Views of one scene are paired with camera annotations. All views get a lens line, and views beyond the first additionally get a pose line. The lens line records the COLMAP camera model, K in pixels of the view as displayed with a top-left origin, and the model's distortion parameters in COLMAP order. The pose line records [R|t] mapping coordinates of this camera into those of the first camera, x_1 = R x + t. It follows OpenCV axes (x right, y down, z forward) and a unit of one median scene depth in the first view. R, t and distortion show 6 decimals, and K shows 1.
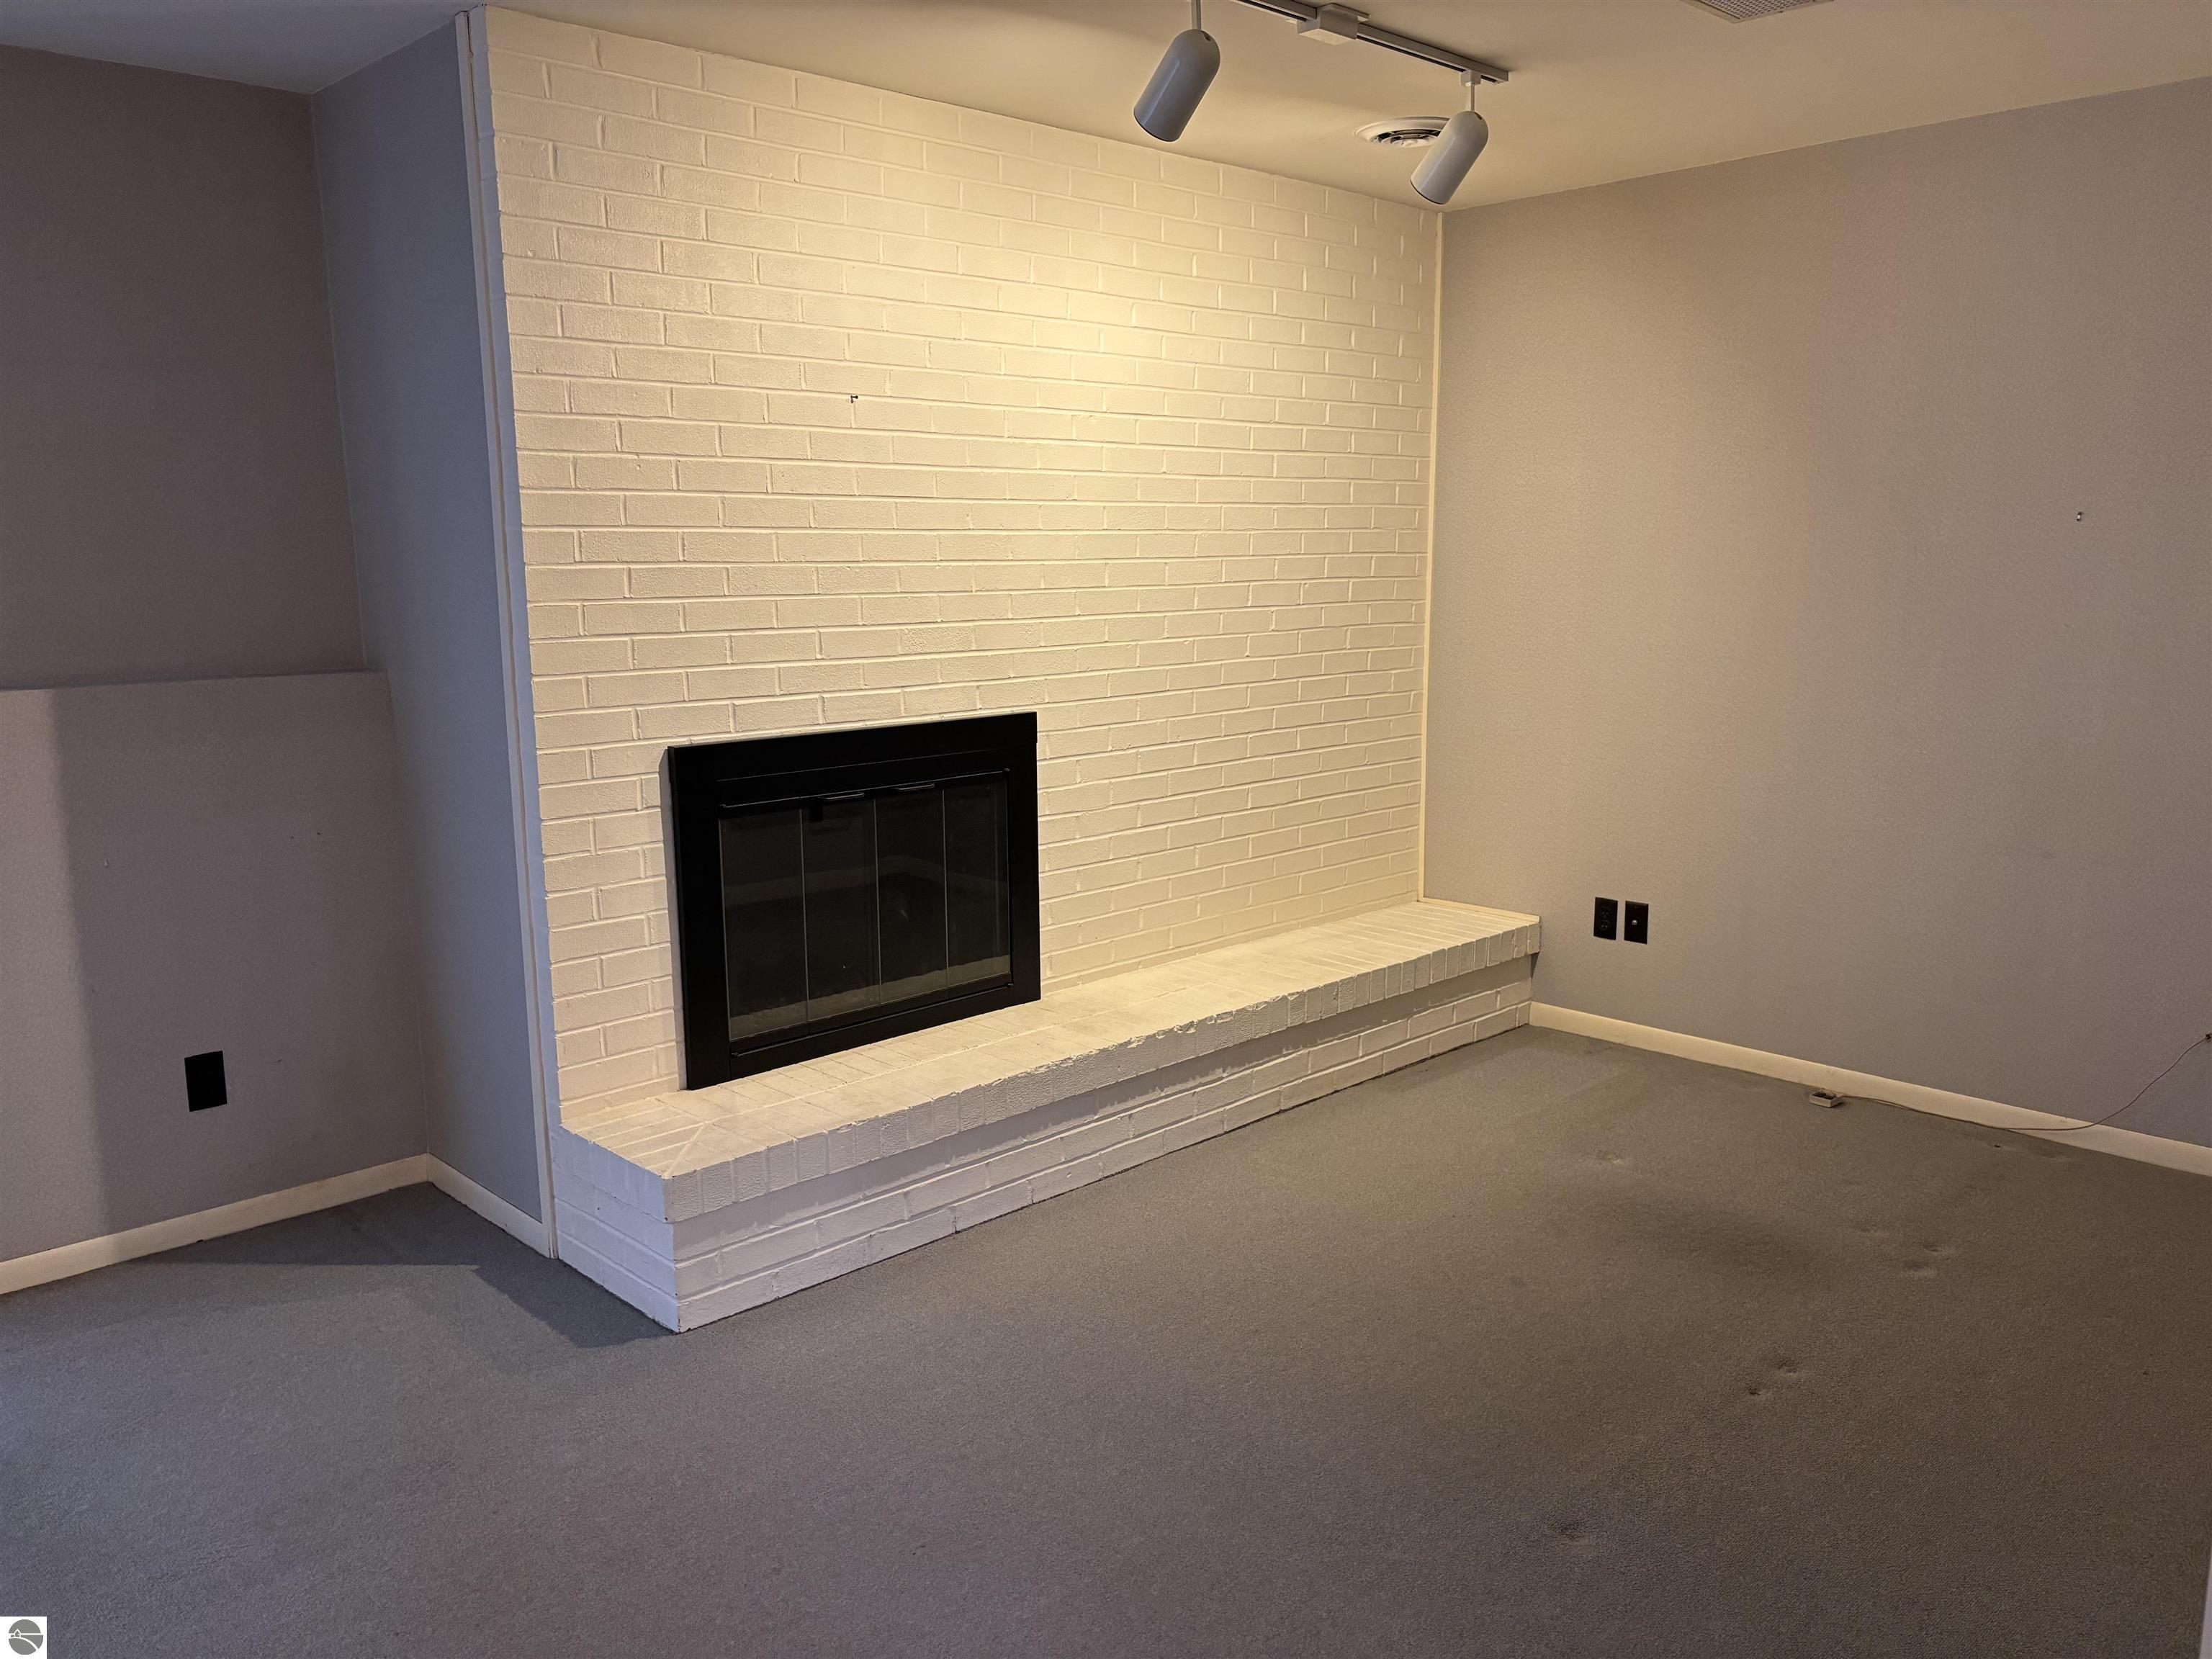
lens RADIAL K [[1665.5, 0, 1106.0], [0, 1665.5, 829.5], [0, 0, 1]] dist [0.053730, -0.058349]
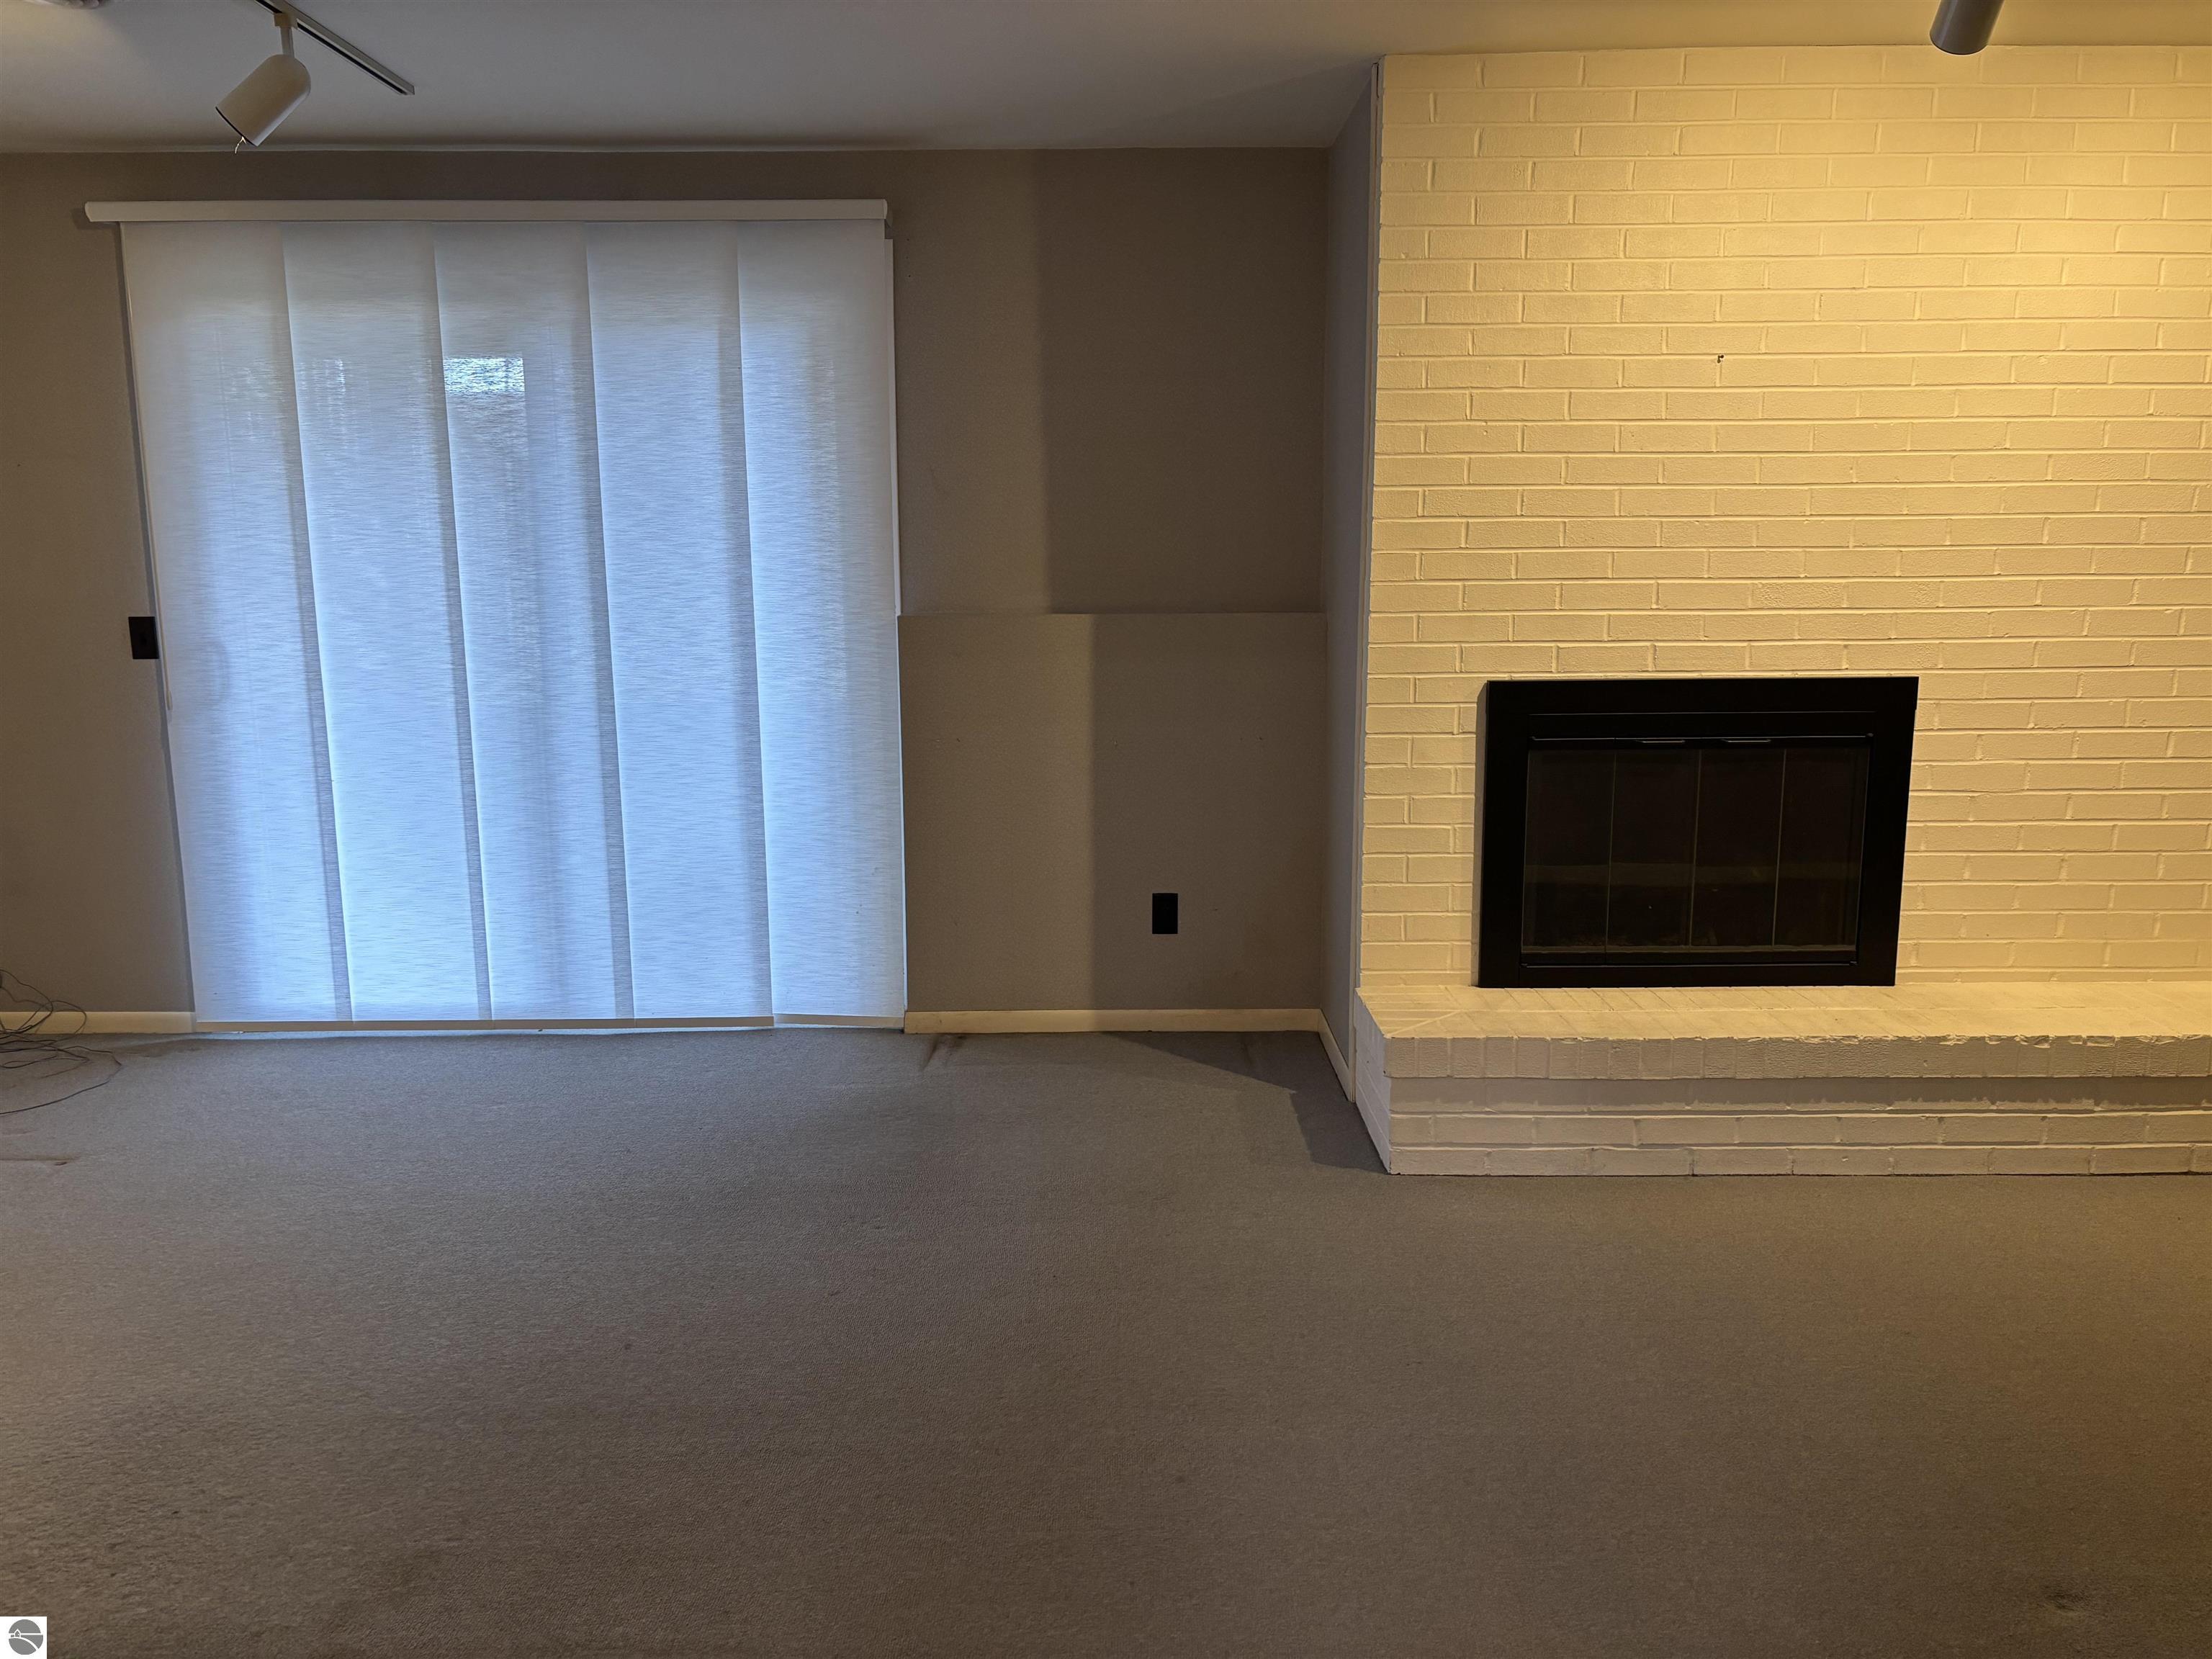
lens RADIAL K [[1665.5, 0, 1106.0], [0, 1665.5, 829.5], [0, 0, 1]] dist [0.053730, -0.058349]
pose [[0.718884, 0.118304, -0.684989, 0.334950], [-0.119130, 0.991800, 0.046269, 0.028734], [0.684846, 0.048341, 0.727083, 0.005585]]
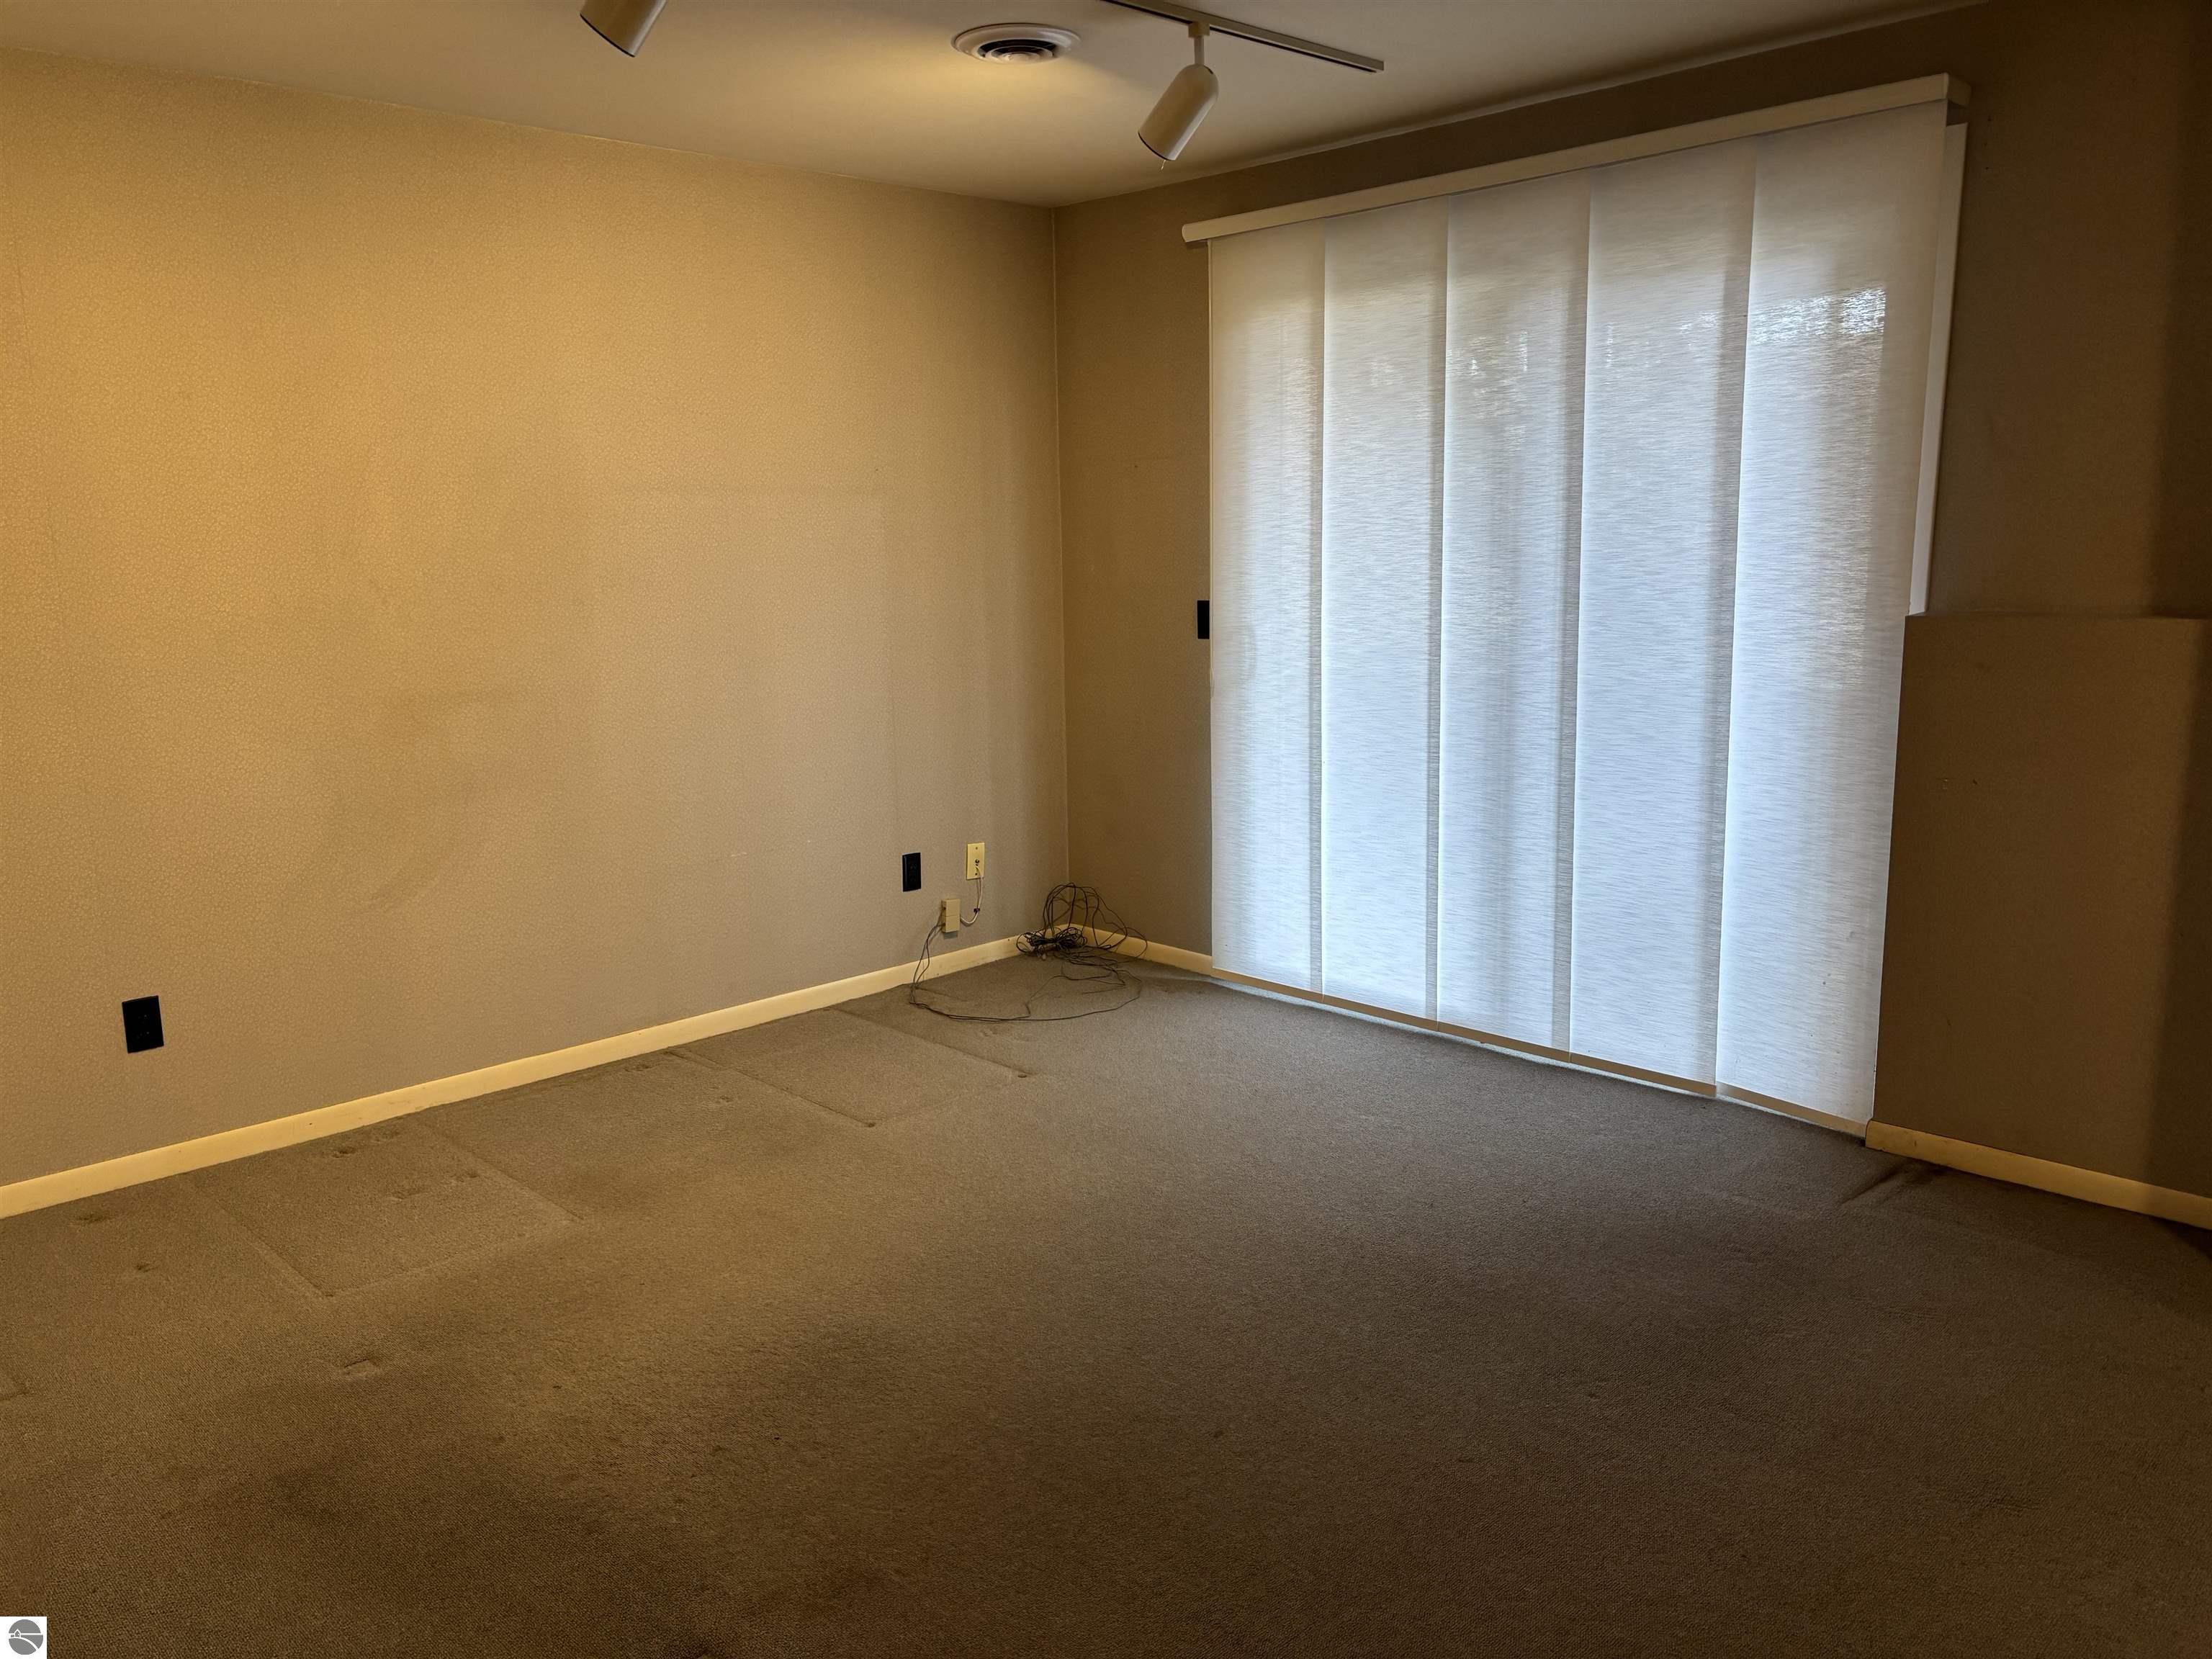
lens RADIAL K [[1650.4, 0, 1101.1], [0, 1650.4, 818.1], [0, 0, 1]] dist [0.040366, -0.054481]
pose [[-0.003231, 0.185564, -0.982627, 0.314952], [-0.145395, 0.972103, 0.184055, -0.053428], [0.989368, 0.143464, 0.023839, 0.348499]]
